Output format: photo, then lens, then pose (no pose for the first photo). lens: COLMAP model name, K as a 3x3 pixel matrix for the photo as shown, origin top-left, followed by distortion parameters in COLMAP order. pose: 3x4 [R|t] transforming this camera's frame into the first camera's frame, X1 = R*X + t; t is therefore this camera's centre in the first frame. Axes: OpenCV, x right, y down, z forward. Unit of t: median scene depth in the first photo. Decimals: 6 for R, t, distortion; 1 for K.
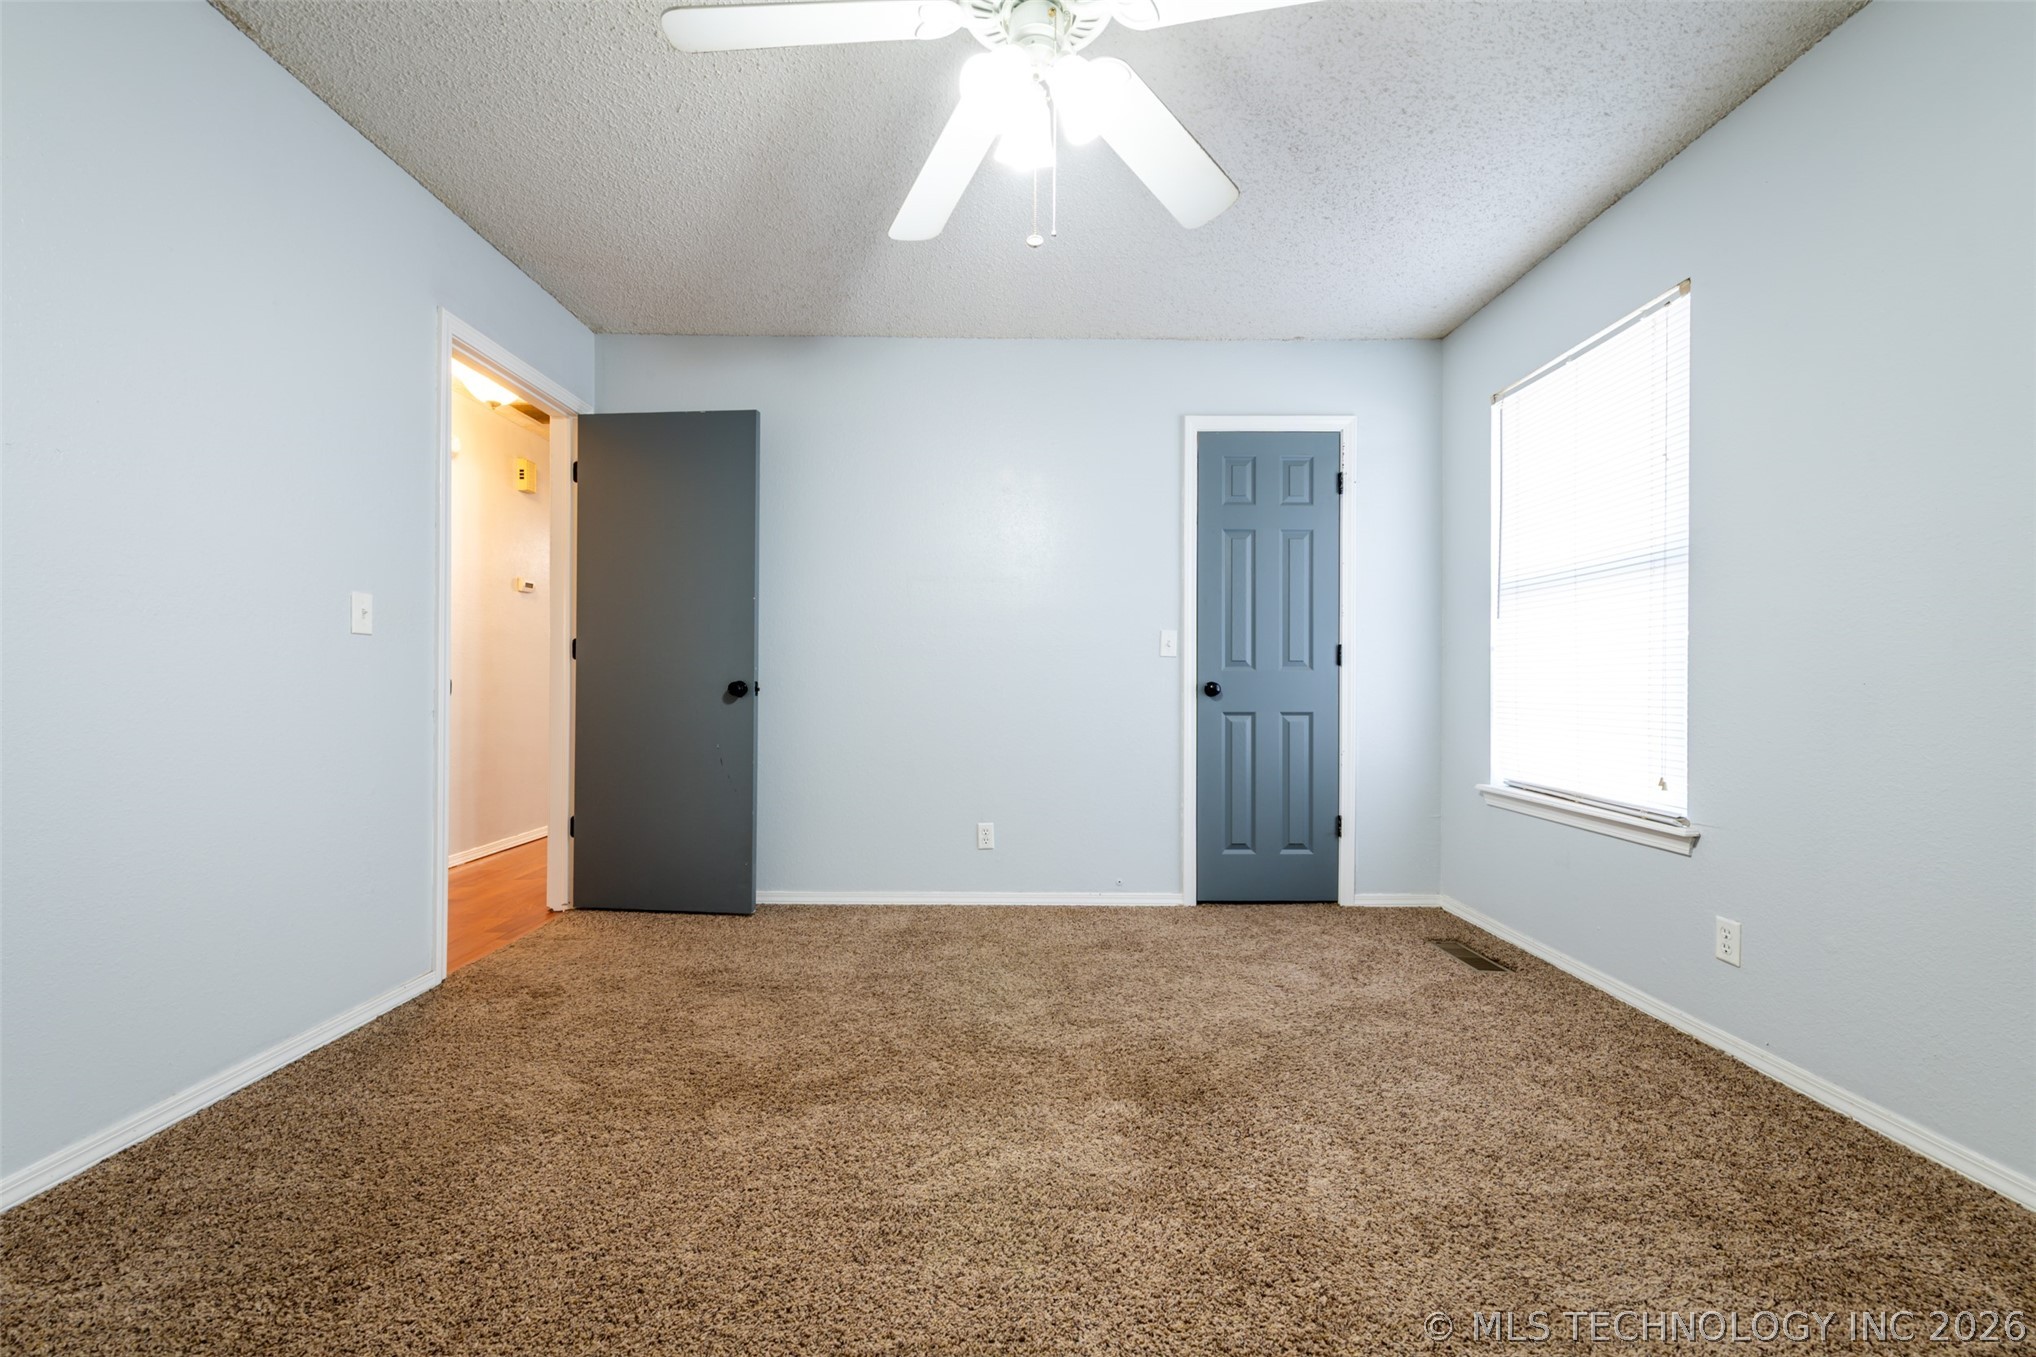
lens RADIAL K [[795.8, 0, 1010.9], [0, 795.8, 683.4], [0, 0, 1]] dist [0.015447, -0.006604]
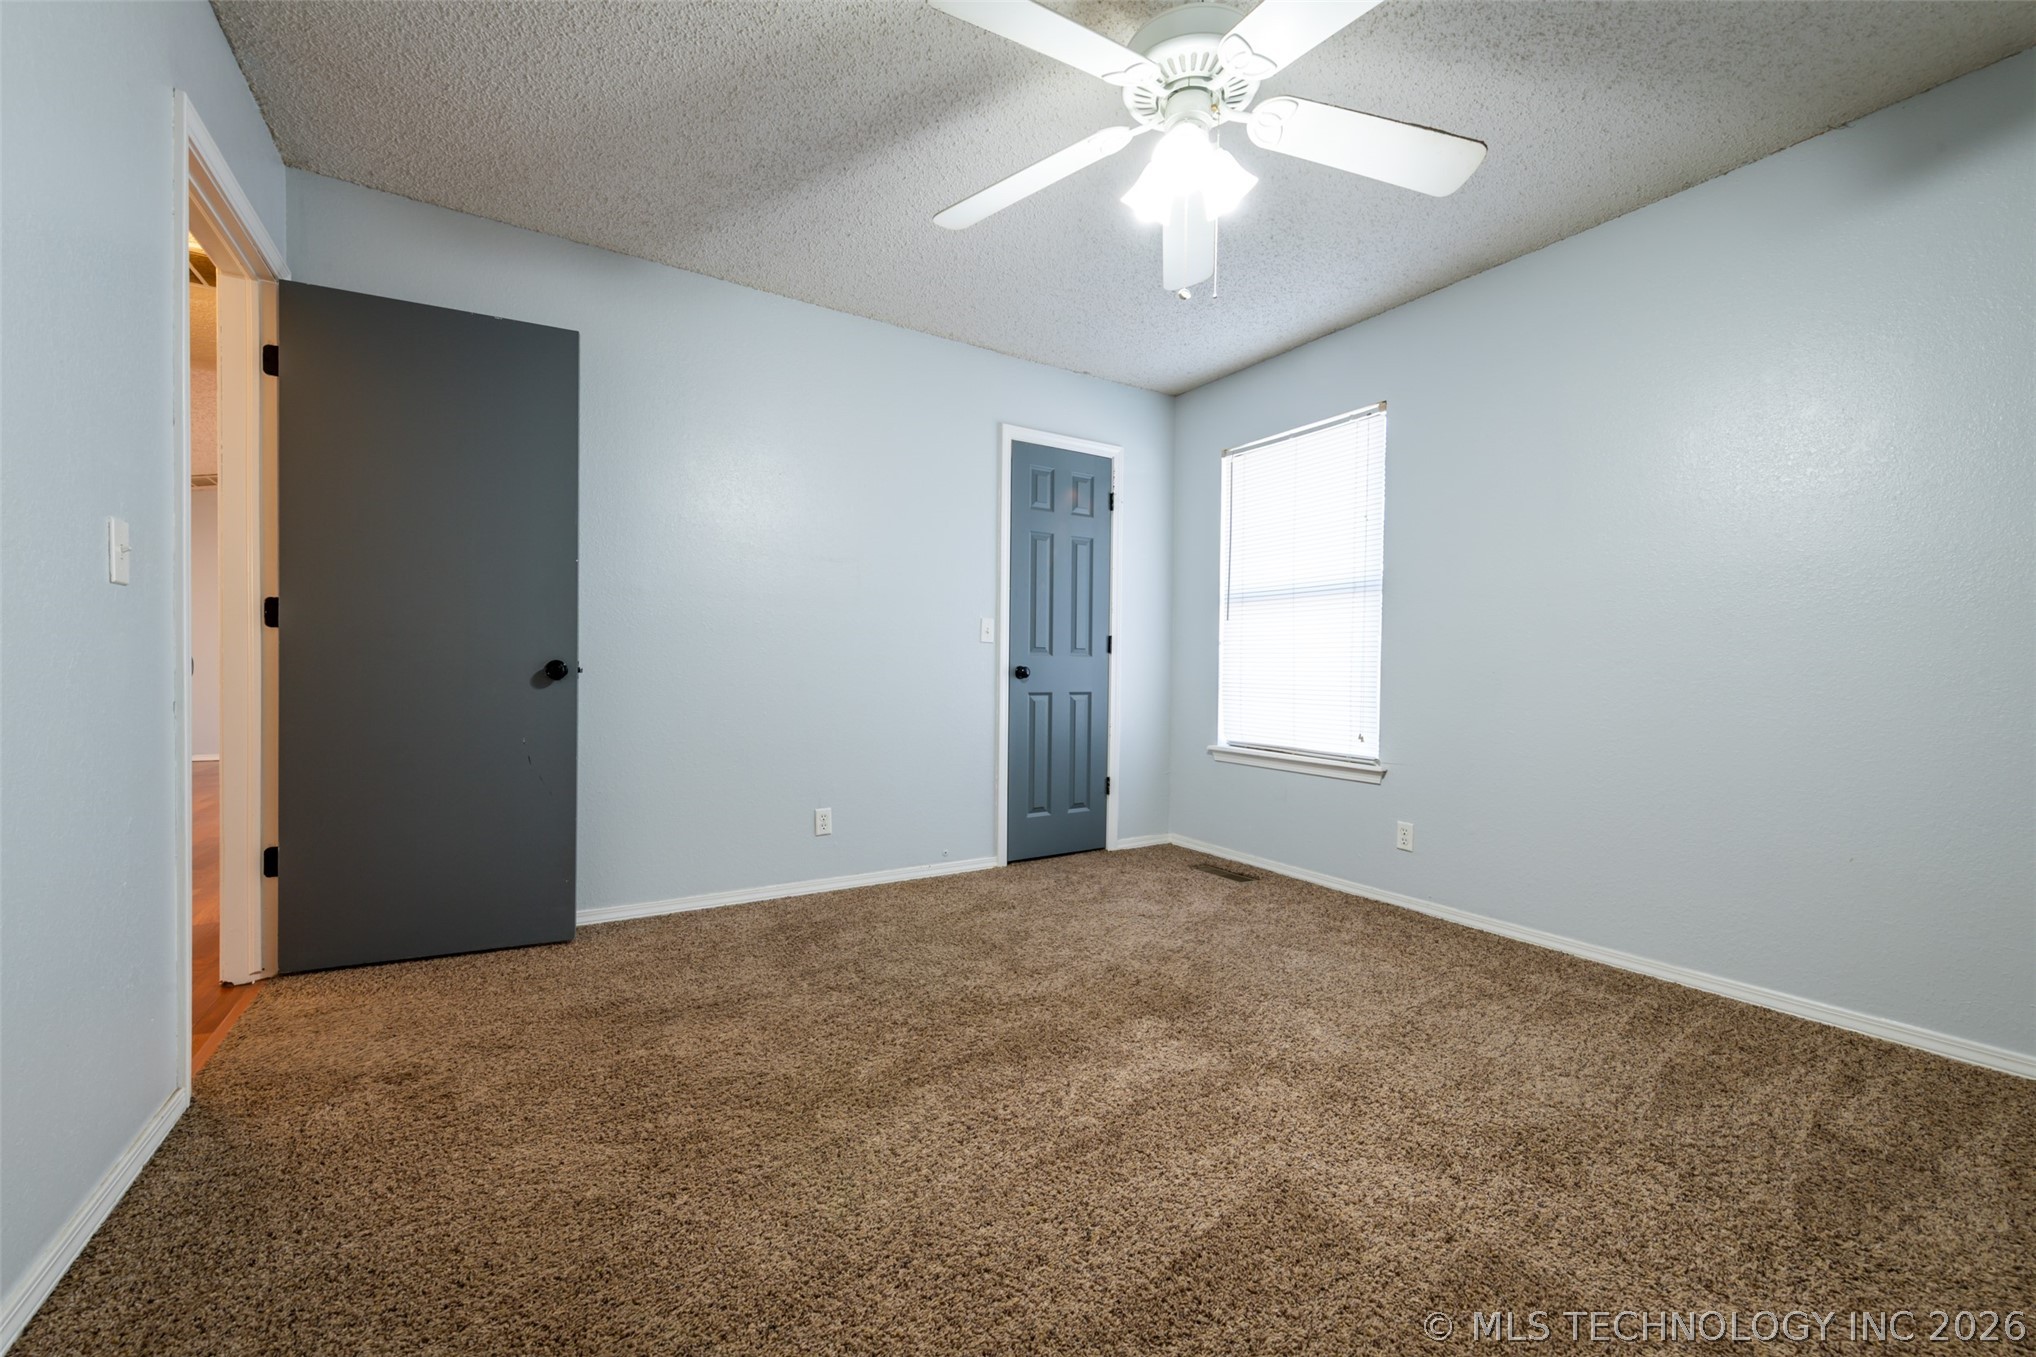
lens RADIAL K [[795.8, 0, 1010.9], [0, 795.8, 683.4], [0, 0, 1]] dist [0.015447, -0.006604]
pose [[0.853213, -0.003209, 0.521554, -0.400583], [-0.009680, 0.999711, 0.021988, -0.001967], [-0.521474, -0.023809, 0.852935, 0.058331]]
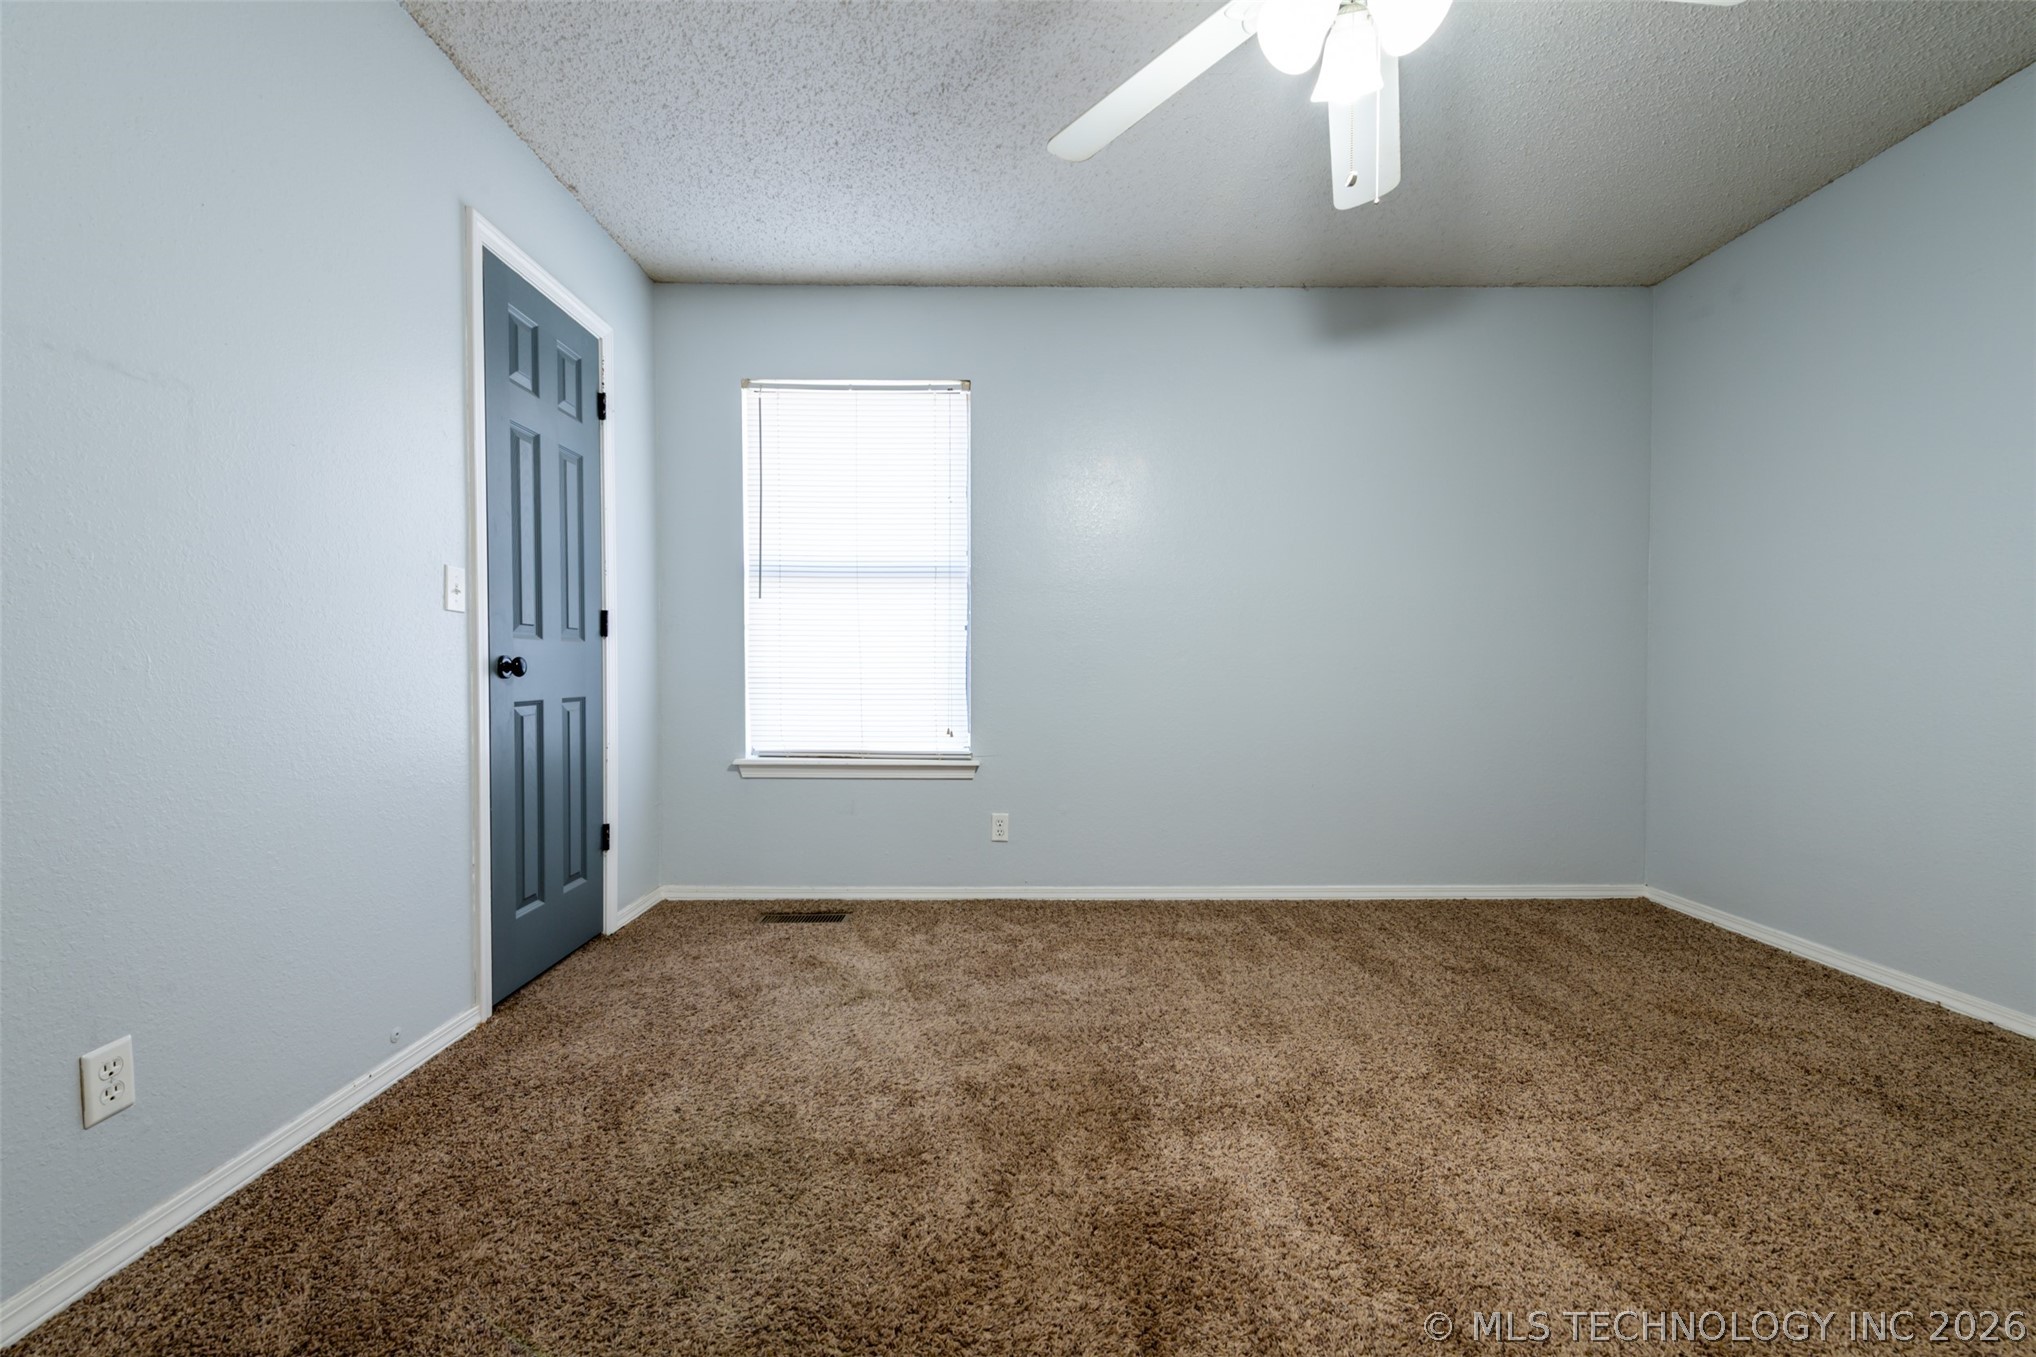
lens RADIAL K [[795.8, 0, 1010.9], [0, 795.8, 683.4], [0, 0, 1]] dist [0.015447, -0.006604]
pose [[-0.001594, -0.023724, 0.999717, -0.450973], [-0.005042, 0.999706, 0.023716, 0.003835], [-0.999986, -0.005003, -0.001713, 0.693183]]
